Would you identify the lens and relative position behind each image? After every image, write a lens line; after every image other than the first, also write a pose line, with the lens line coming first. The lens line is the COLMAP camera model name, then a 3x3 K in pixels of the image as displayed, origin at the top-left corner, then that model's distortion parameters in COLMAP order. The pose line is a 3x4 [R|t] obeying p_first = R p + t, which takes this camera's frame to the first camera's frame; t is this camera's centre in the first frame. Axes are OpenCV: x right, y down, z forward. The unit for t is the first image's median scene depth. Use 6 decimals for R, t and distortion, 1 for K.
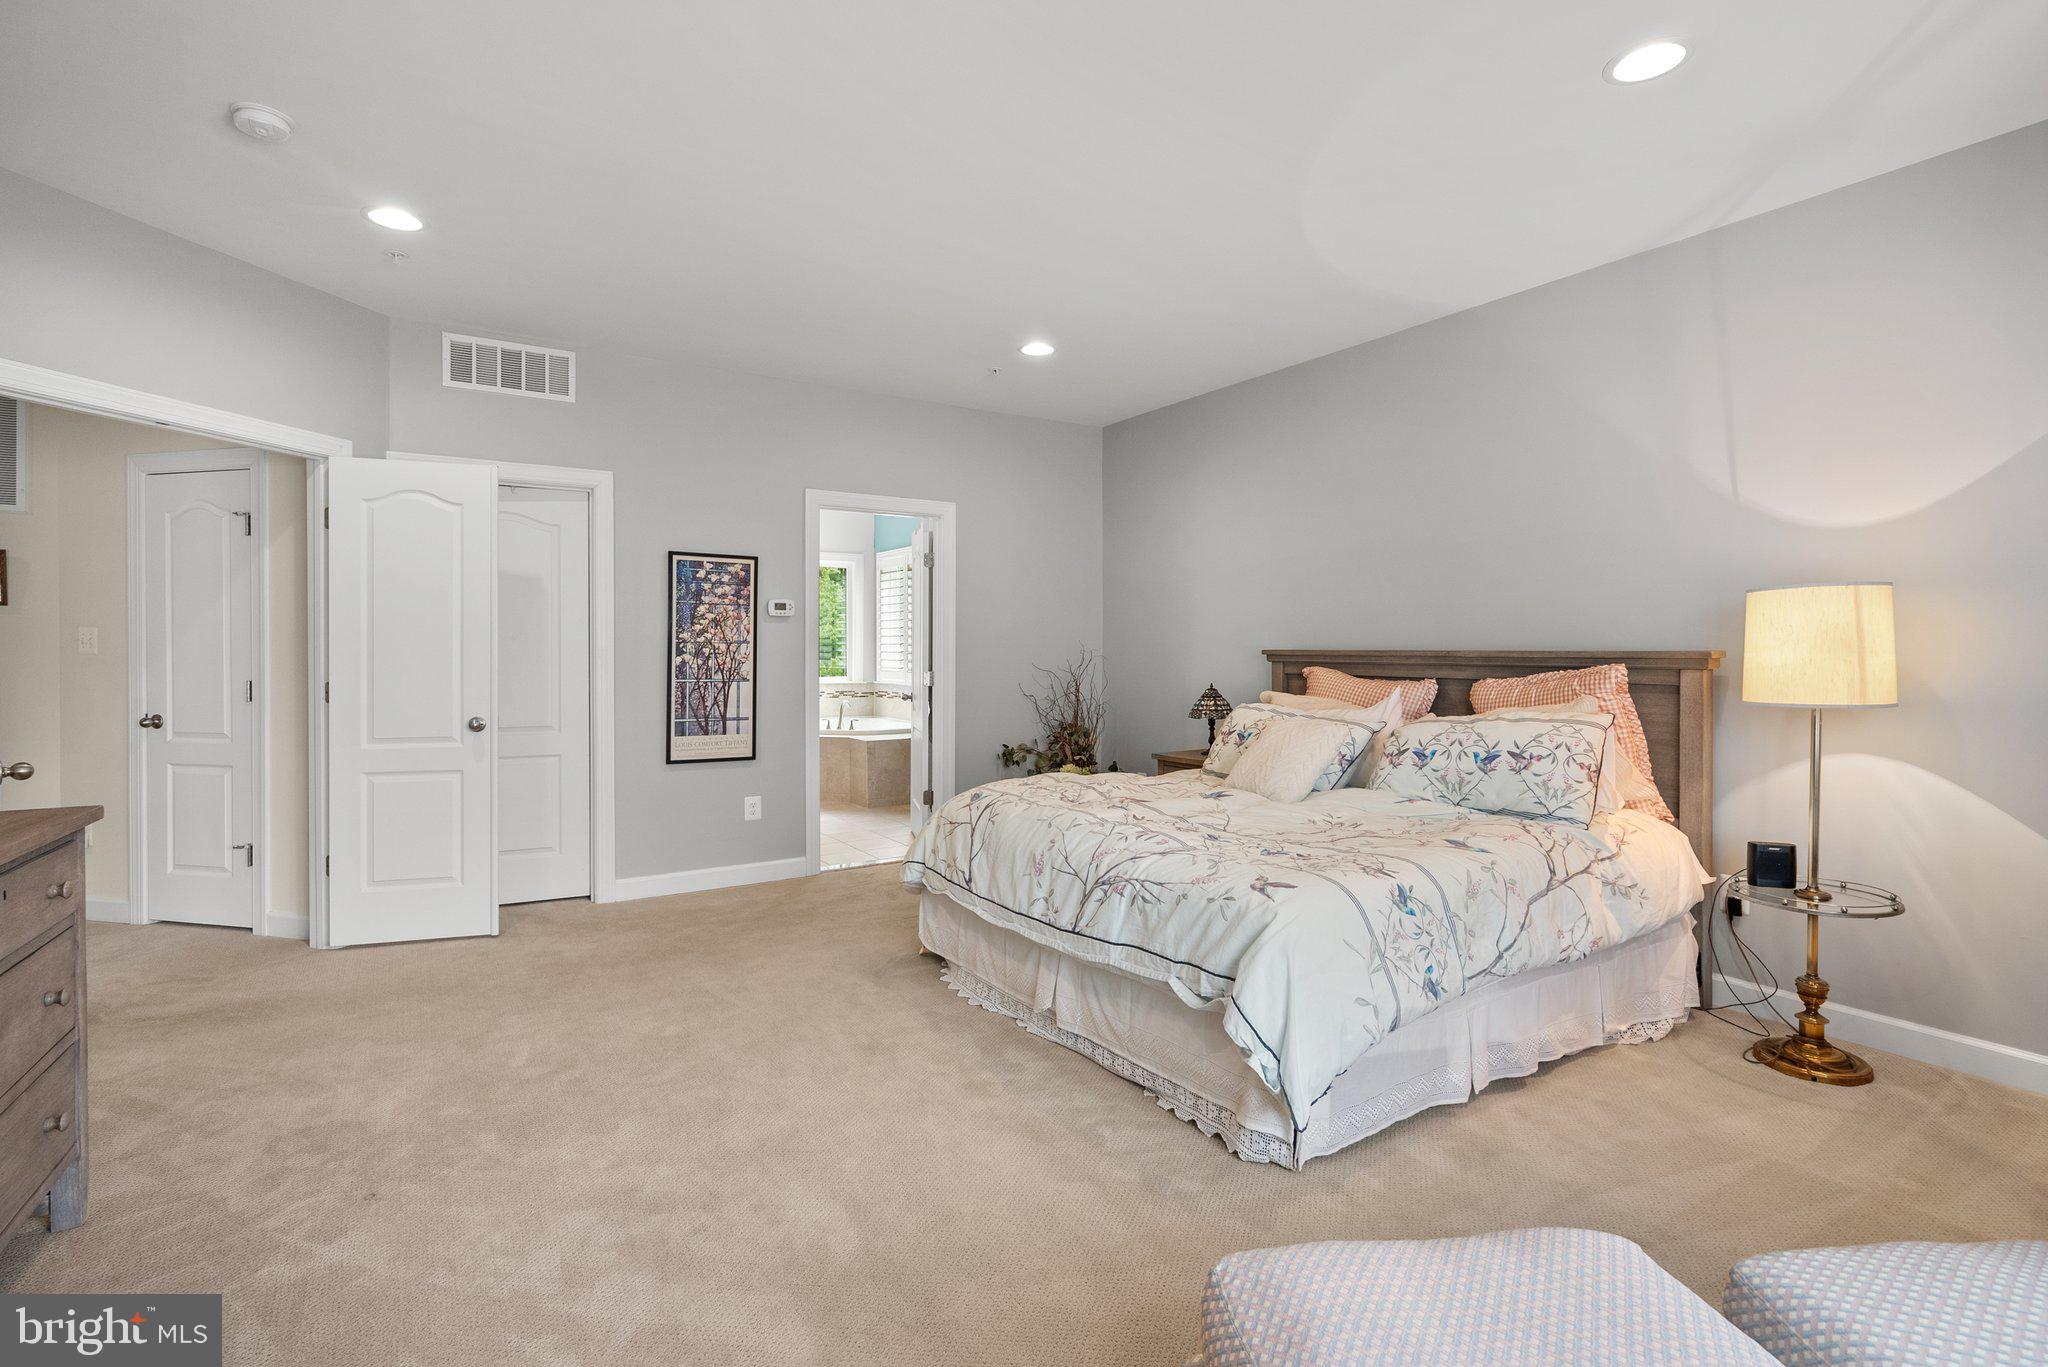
lens RADIAL K [[954.6, 0, 1024.2], [0, 954.6, 674.9], [0, 0, 1]] dist [0.000273, 0.000300]
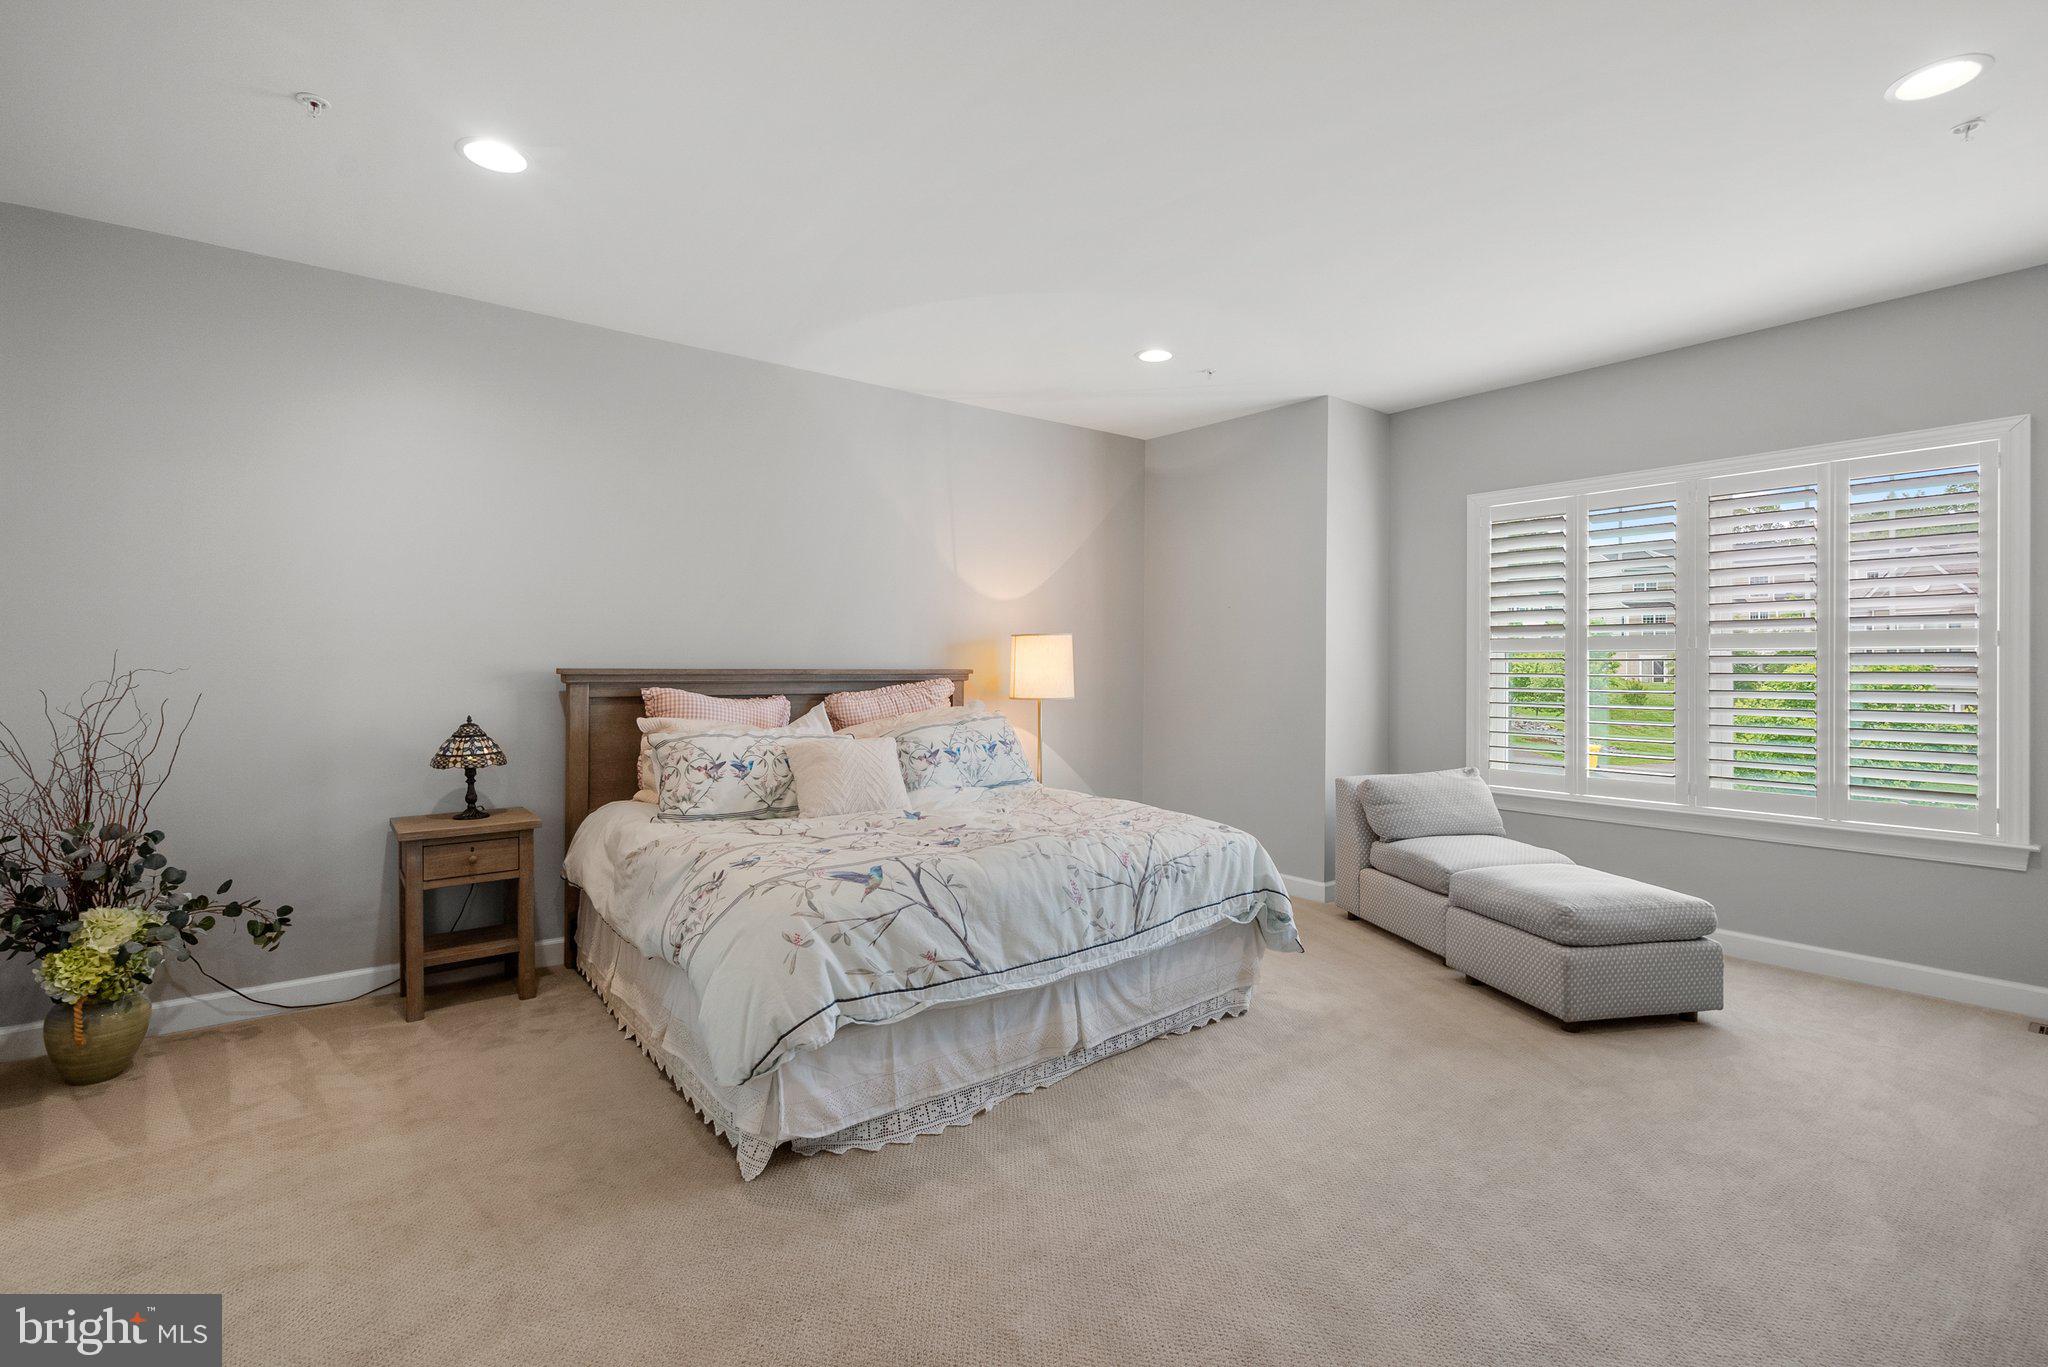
lens RADIAL K [[937.0, 0, 1029.2], [0, 937.0, 687.2], [0, 0, 1]] dist [-0.001482, 0.001421]
pose [[-0.108006, -0.017404, 0.993998, -0.898814], [0.024039, 0.999509, 0.020112, -0.026735], [-0.993860, 0.026067, -0.107534, 1.134504]]
